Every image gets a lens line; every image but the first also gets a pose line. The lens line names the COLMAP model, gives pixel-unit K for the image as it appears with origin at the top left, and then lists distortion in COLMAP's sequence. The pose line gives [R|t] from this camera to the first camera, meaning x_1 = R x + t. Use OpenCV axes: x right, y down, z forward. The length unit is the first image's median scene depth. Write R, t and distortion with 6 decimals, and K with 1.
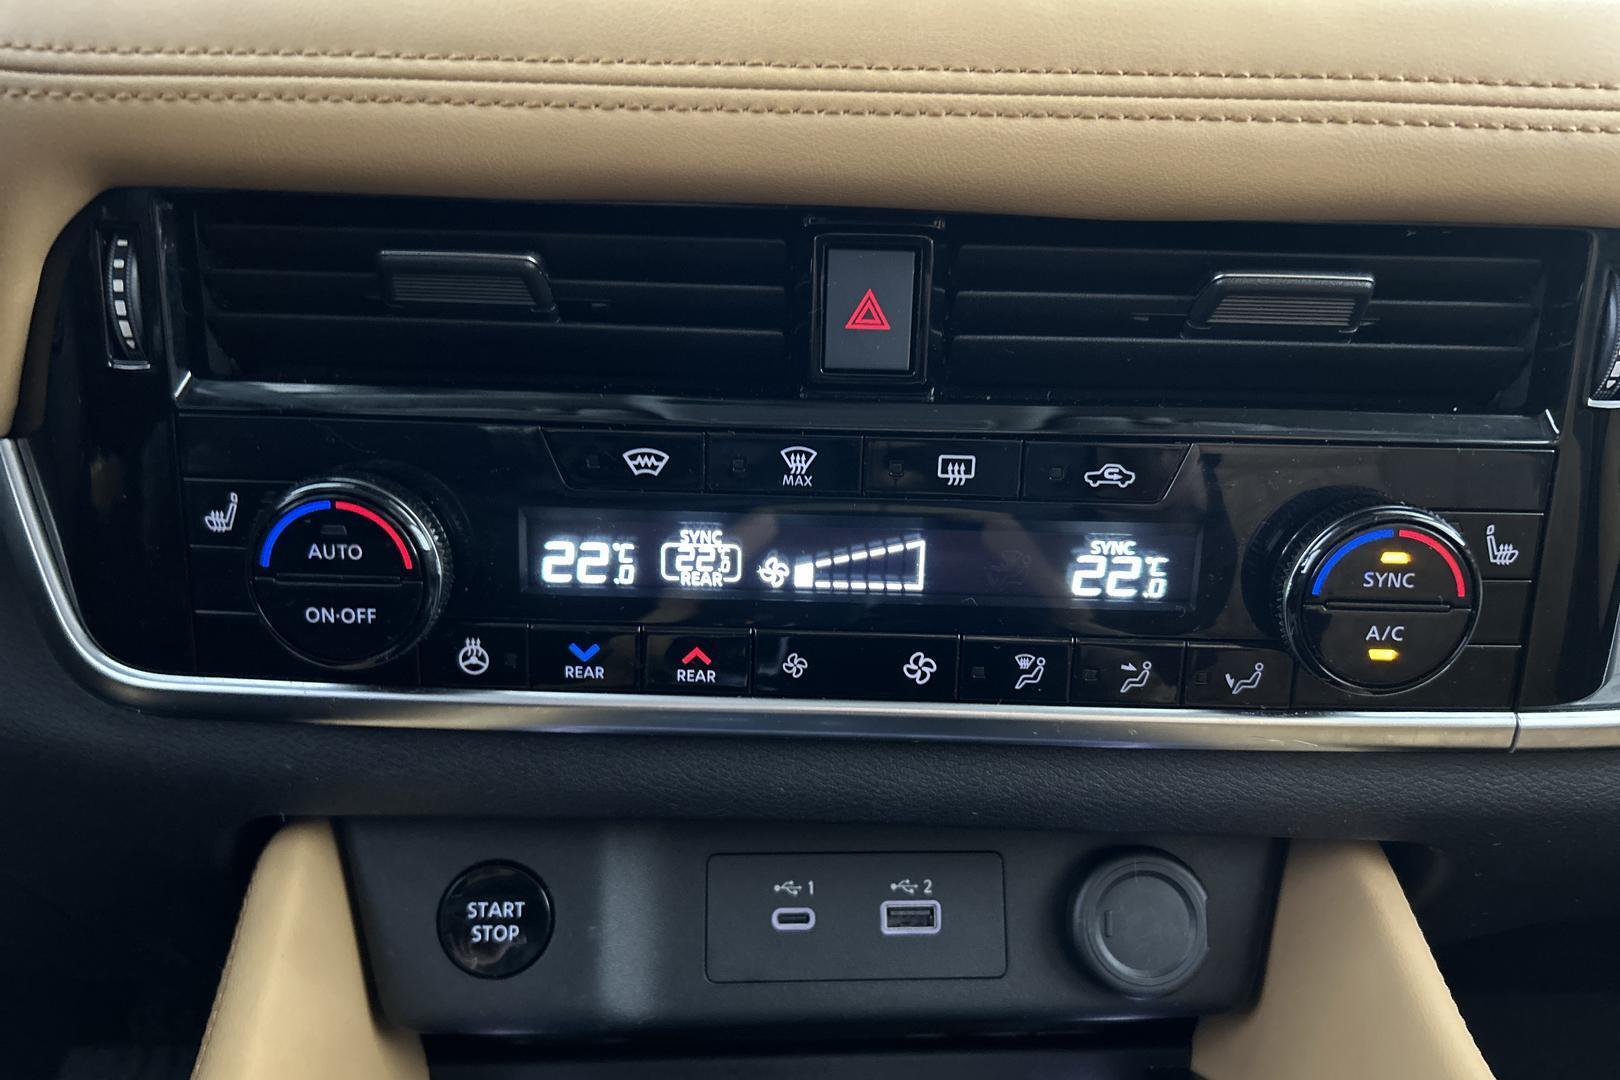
lens RADIAL K [[1261.1, 0, 808.5], [0, 1261.1, 539.6], [0, 0, 1]] dist [0.035672, -0.054996]
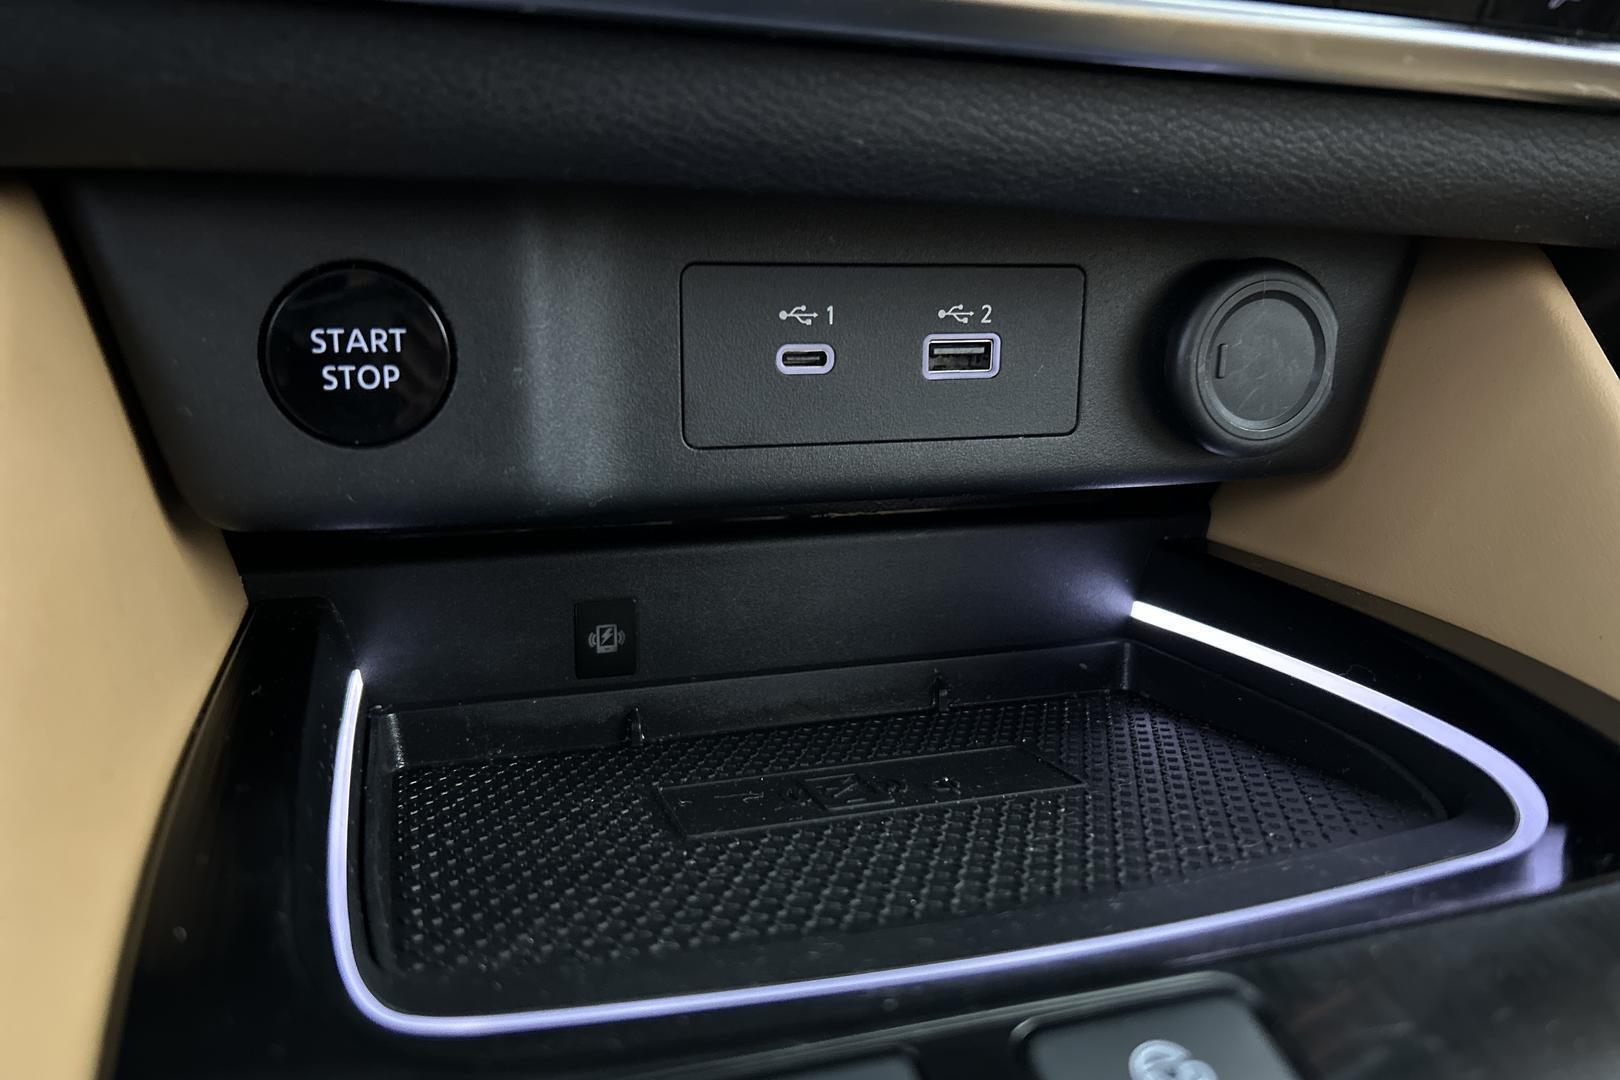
lens RADIAL K [[1261.1, 0, 814.0], [0, 1261.1, 545.5], [0, 0, 1]] dist [0.035672, -0.054996]
pose [[0.967341, -0.039173, 0.250432, -0.189788], [-0.058924, 0.926169, 0.372478, 0.140505], [-0.246533, -0.375070, 0.893613, 0.351237]]
